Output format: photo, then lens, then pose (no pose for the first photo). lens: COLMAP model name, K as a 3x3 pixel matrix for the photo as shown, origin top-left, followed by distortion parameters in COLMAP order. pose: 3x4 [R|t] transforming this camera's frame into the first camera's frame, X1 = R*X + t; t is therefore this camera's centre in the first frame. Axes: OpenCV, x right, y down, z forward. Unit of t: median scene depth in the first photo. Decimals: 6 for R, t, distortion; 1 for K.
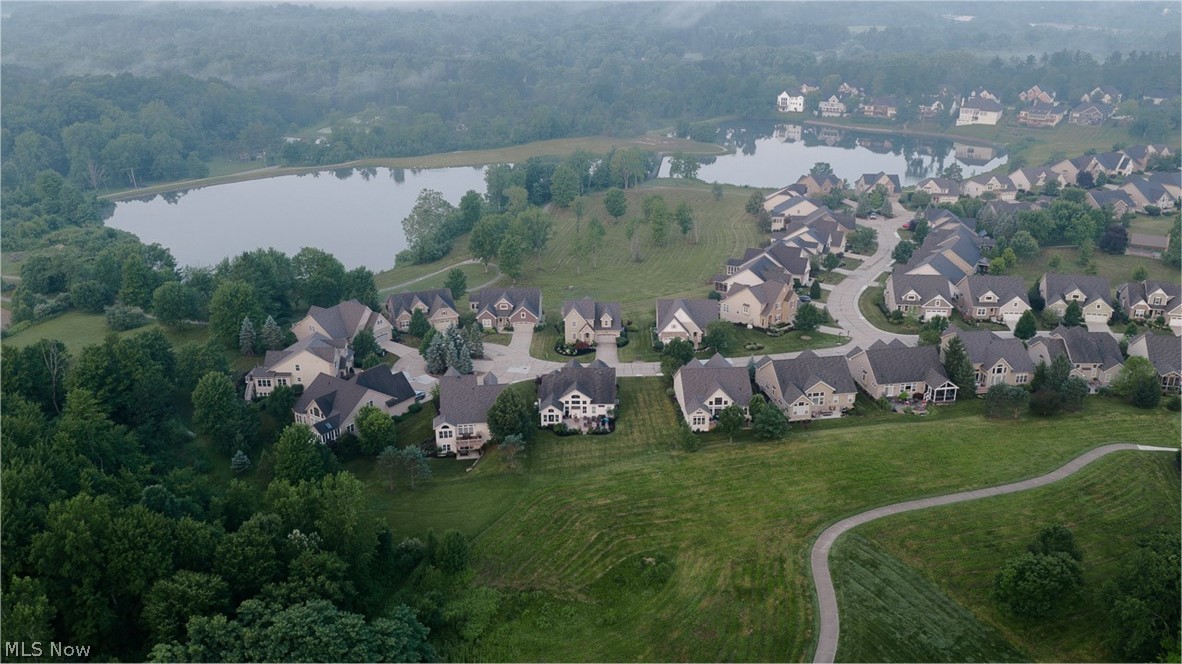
lens RADIAL K [[977.8, 0, 591.0], [0, 977.8, 332.0], [0, 0, 1]] dist [0.011595, -0.021549]
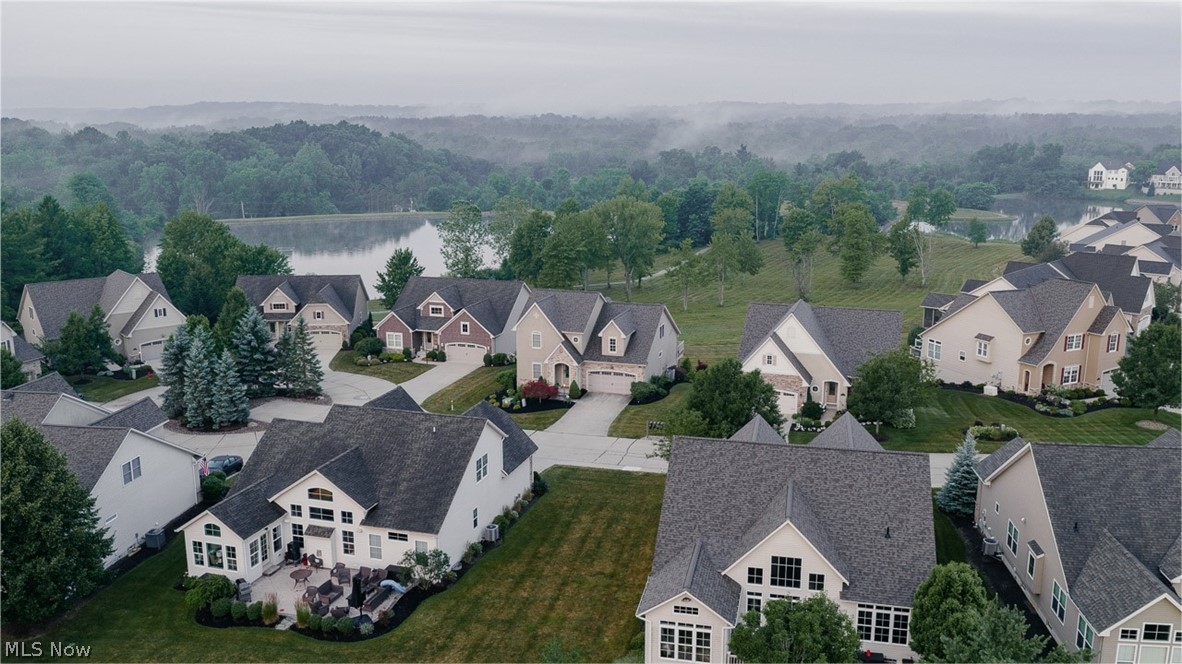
lens RADIAL K [[977.8, 0, 591.0], [0, 977.8, 332.0], [0, 0, 1]] dist [0.011595, -0.021549]
pose [[0.958886, 0.063889, -0.276506, 0.120406], [-0.102142, 0.986730, -0.126221, 0.038388], [0.264773, 0.149275, 0.952687, 0.603011]]
